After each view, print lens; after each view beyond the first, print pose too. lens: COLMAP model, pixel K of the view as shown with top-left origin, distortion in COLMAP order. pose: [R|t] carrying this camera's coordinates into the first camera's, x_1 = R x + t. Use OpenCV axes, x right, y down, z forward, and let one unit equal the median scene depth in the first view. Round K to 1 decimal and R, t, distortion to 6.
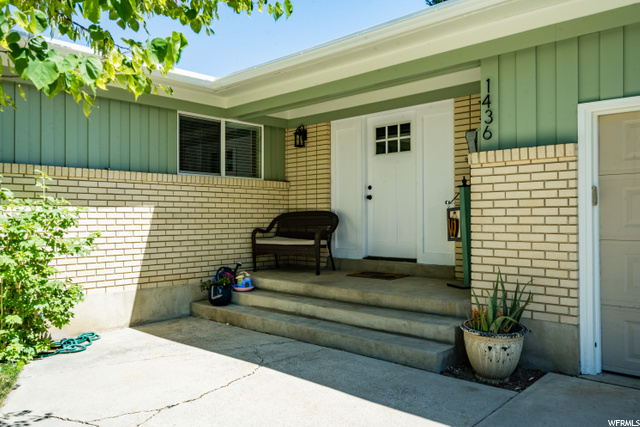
lens RADIAL K [[501.4, 0, 320.6], [0, 501.4, 213.4], [0, 0, 1]] dist [0.000830, 0.000751]
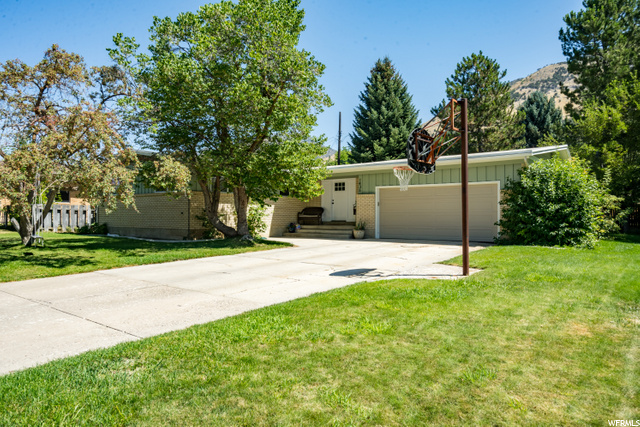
lens RADIAL K [[435.0, 0, 319.3], [0, 435.0, 214.0], [0, 0, 1]] dist [0.000093, 0.000000]
pose [[0.994678, 0.009184, 0.102618, -0.313466], [-0.009664, 0.999945, 0.004174, 0.031565], [-0.102574, -0.005144, 0.994712, -2.037794]]
